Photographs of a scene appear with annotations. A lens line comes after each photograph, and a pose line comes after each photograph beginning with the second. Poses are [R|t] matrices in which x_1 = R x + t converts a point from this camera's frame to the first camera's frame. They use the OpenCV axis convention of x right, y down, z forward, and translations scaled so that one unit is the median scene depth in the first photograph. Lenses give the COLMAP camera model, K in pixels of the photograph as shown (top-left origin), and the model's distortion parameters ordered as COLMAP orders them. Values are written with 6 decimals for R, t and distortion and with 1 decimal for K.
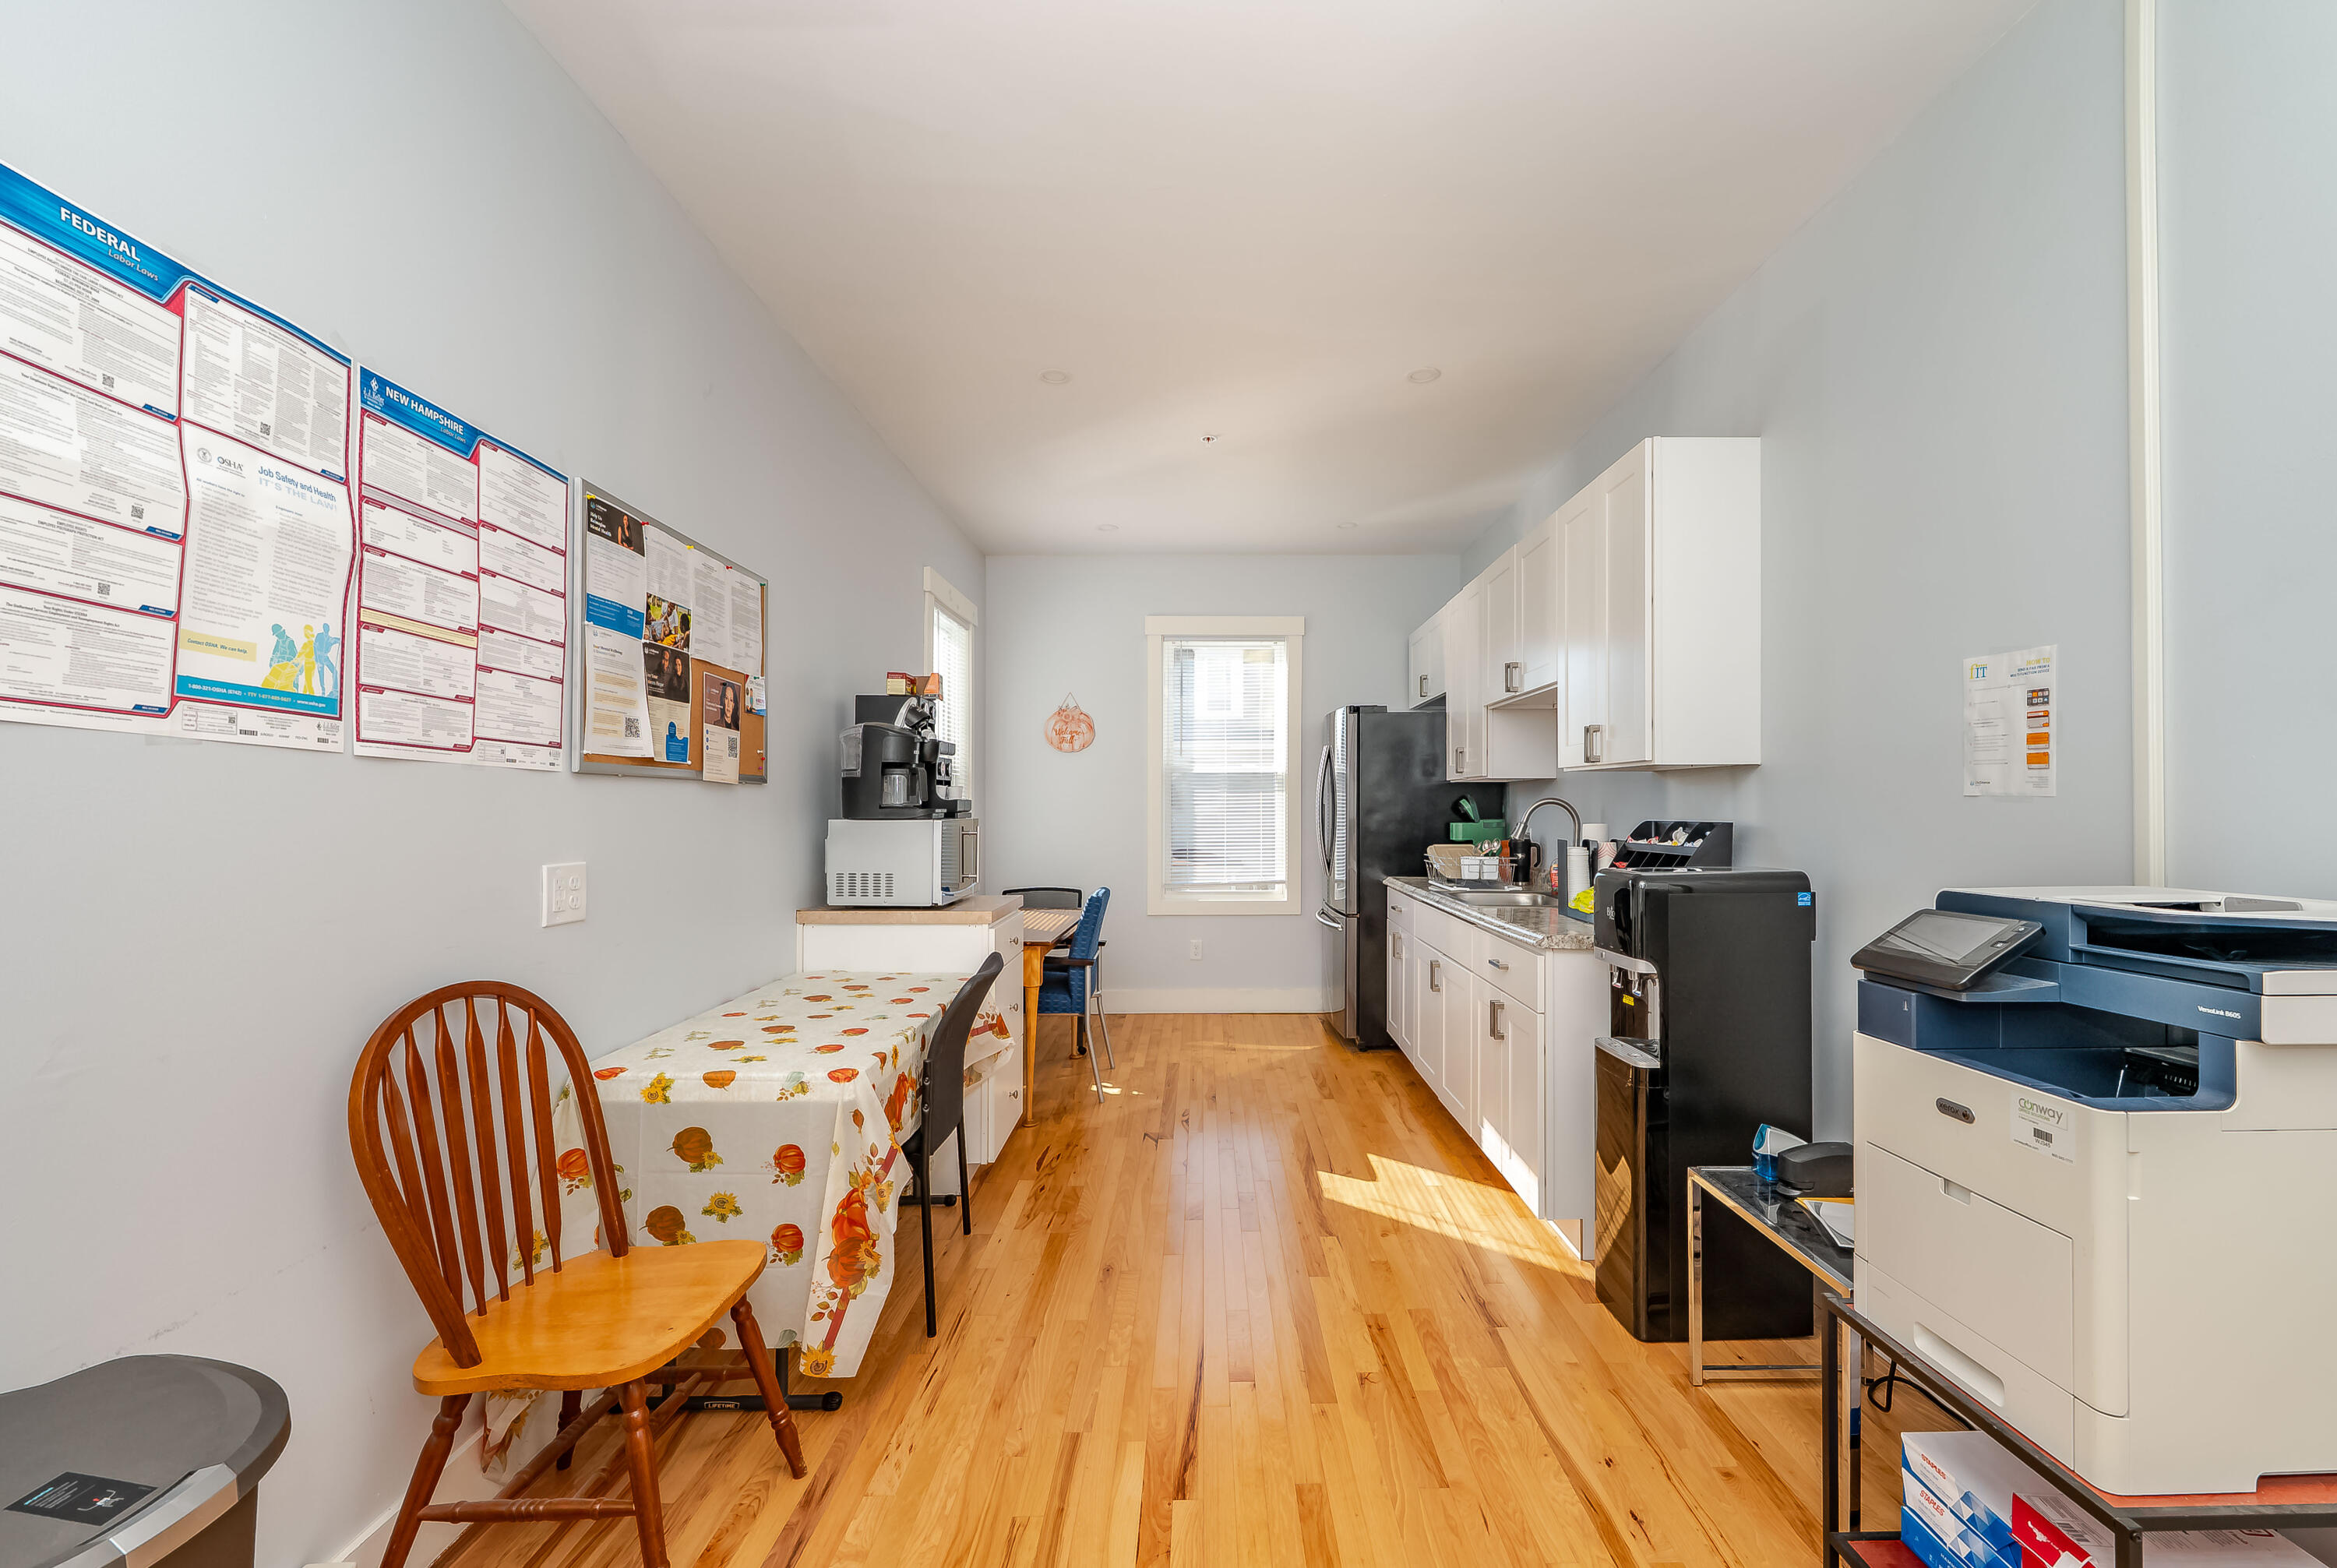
lens RADIAL K [[969.0, 0, 1178.8], [0, 969.0, 790.9], [0, 0, 1]] dist [0.000017, 0.000008]
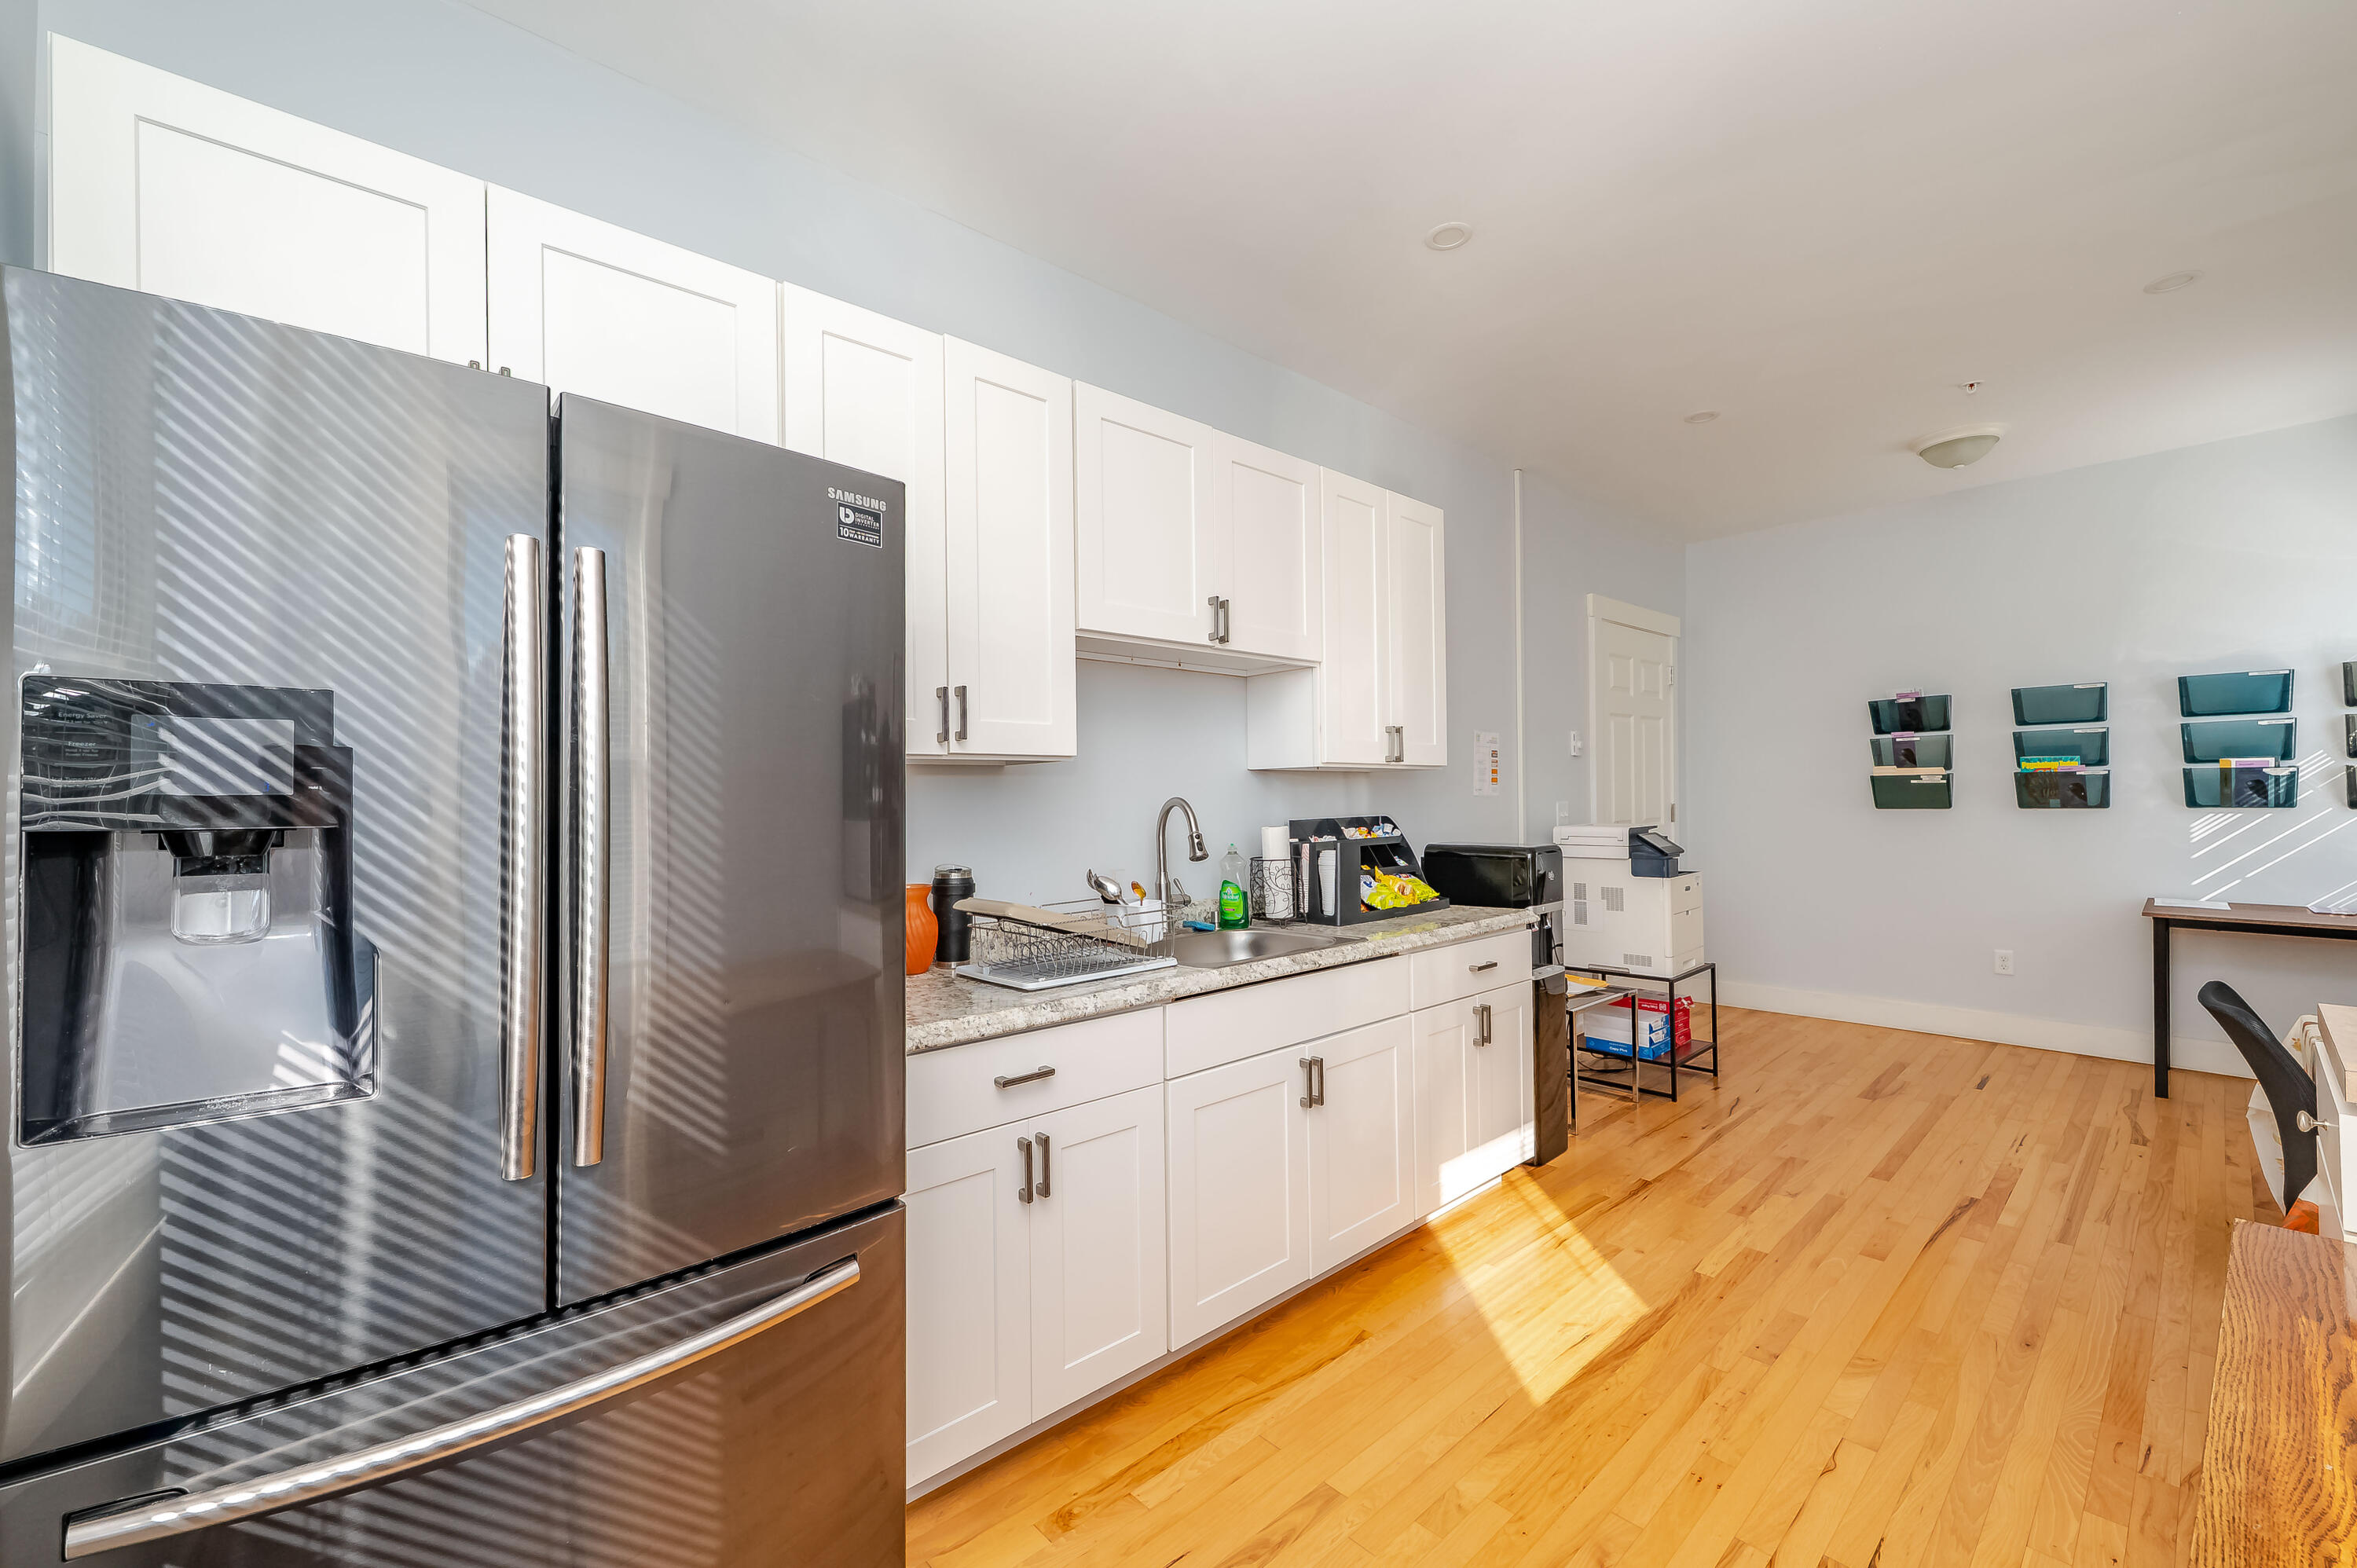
lens RADIAL K [[954.4, 0, 1178.2], [0, 954.4, 795.3], [0, 0, 1]] dist [-0.000195, 0.000123]
pose [[-0.692126, 0.019114, 0.721524, -0.204919], [0.005896, 0.999766, -0.020828, 0.038224], [-0.721753, -0.010162, -0.692076, 2.574637]]
